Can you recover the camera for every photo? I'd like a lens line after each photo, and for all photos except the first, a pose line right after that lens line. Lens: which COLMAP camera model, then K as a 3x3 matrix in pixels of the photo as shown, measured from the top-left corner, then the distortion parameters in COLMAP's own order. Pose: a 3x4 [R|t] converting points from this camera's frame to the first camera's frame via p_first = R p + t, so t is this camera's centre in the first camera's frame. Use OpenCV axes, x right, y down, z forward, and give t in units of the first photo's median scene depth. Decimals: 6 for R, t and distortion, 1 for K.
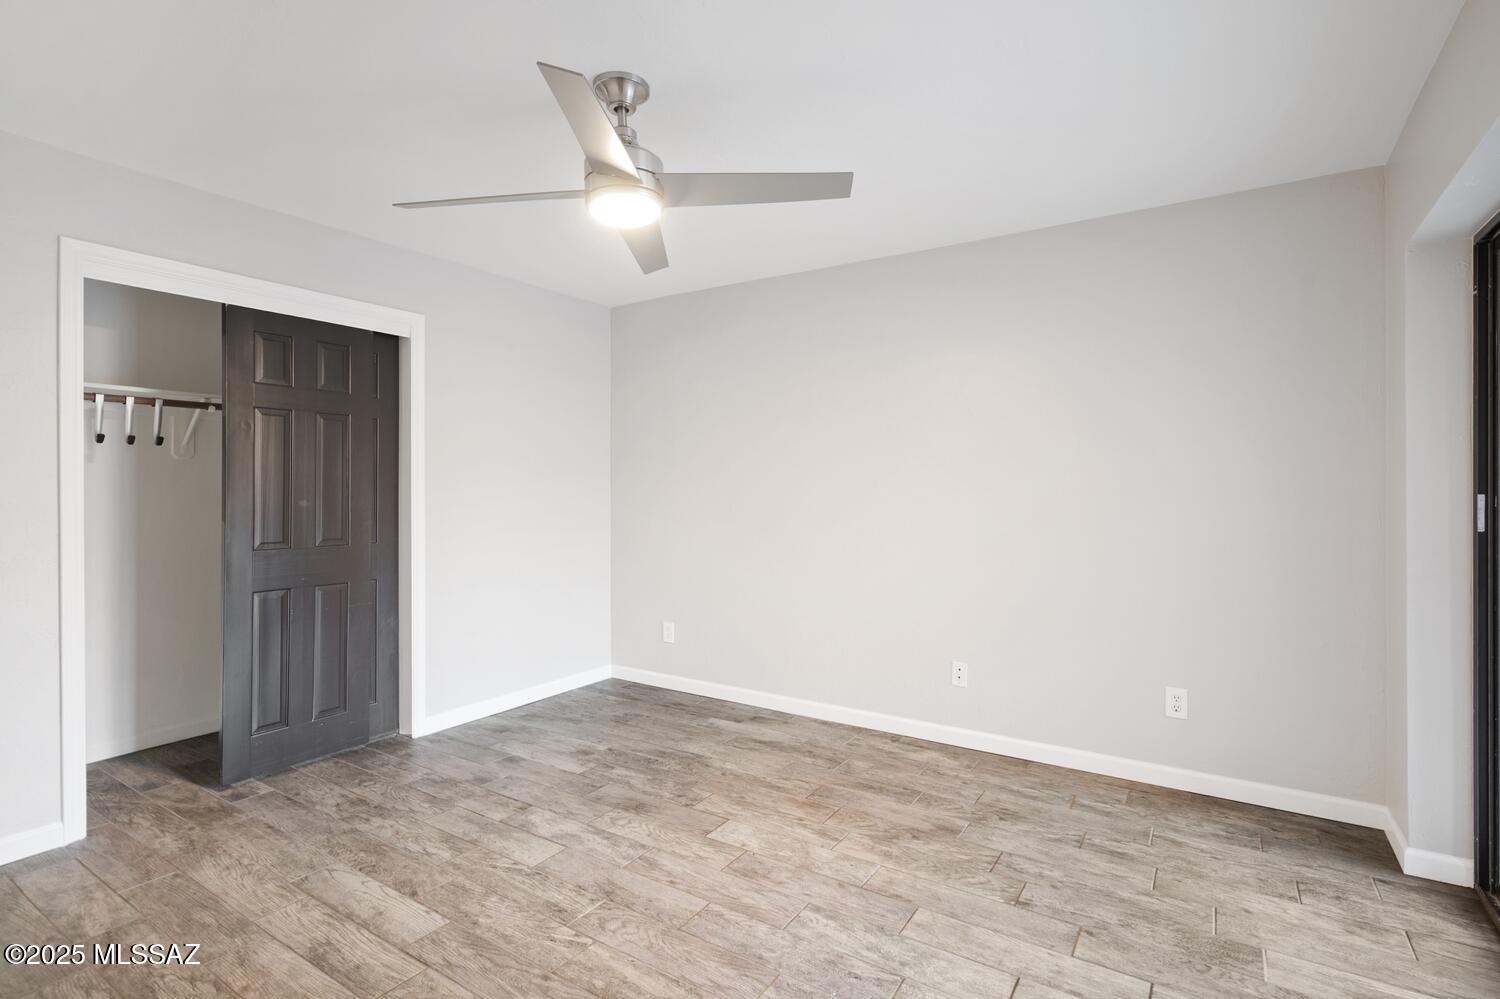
lens RADIAL K [[724.8, 0, 744.4], [0, 724.8, 483.1], [0, 0, 1]] dist [-0.000840, 0.001395]
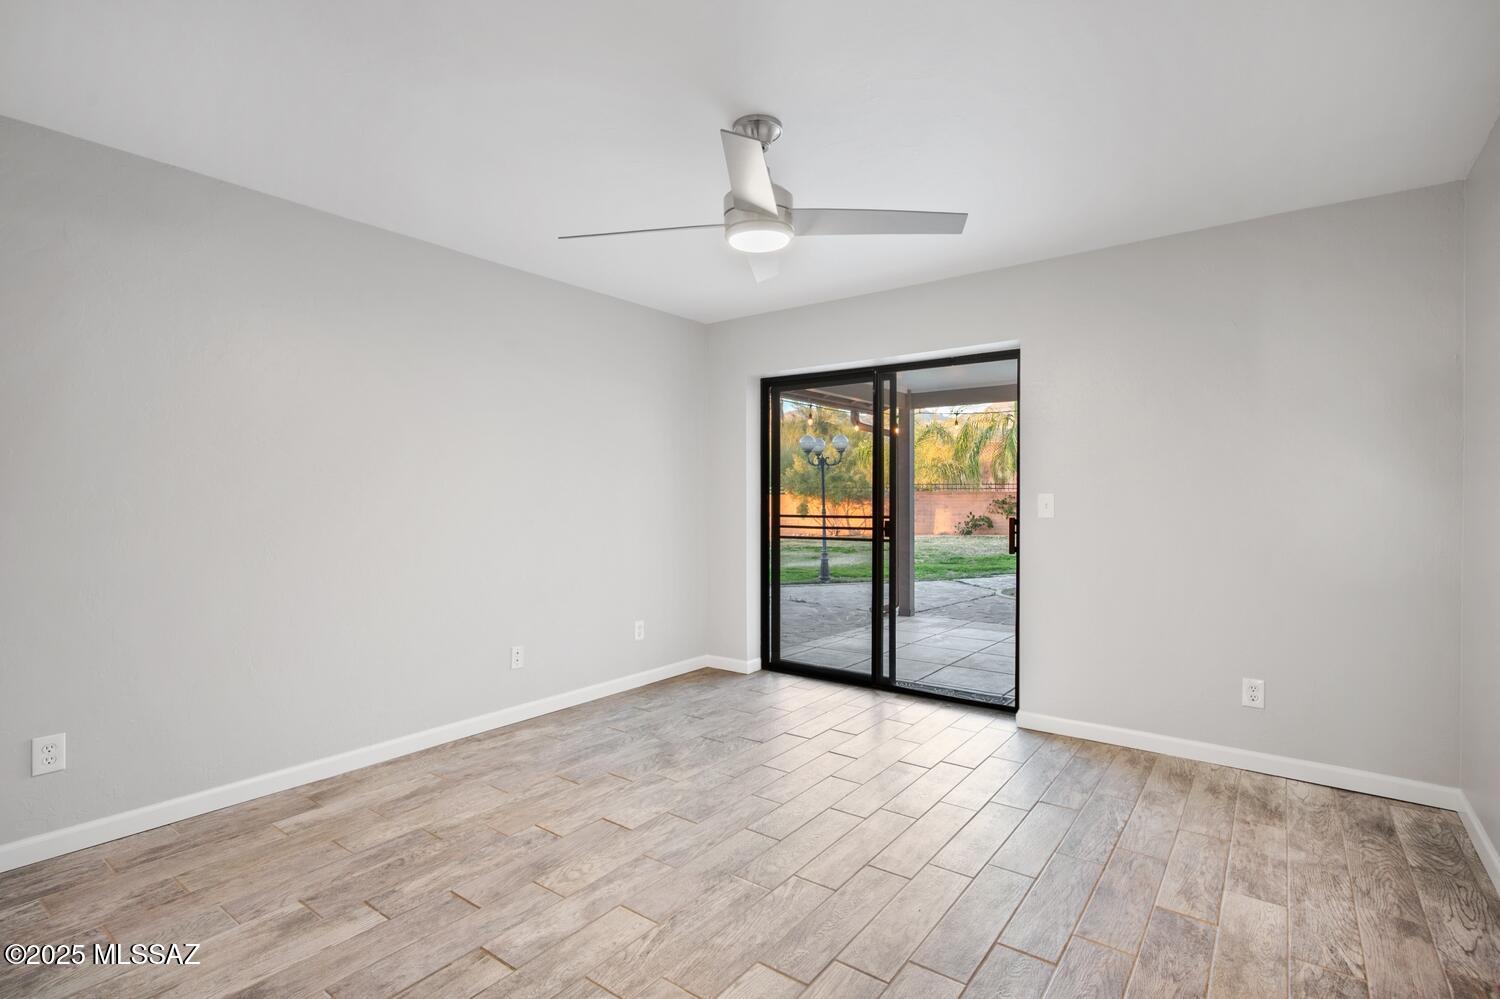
lens RADIAL K [[724.8, 0, 743.2], [0, 724.8, 512.1], [0, 0, 1]] dist [-0.000840, 0.001395]
pose [[0.063850, -0.023901, 0.997673, -0.910435], [-0.009883, 0.999649, 0.024581, 0.009812], [-0.997911, -0.011430, 0.063592, 0.674002]]
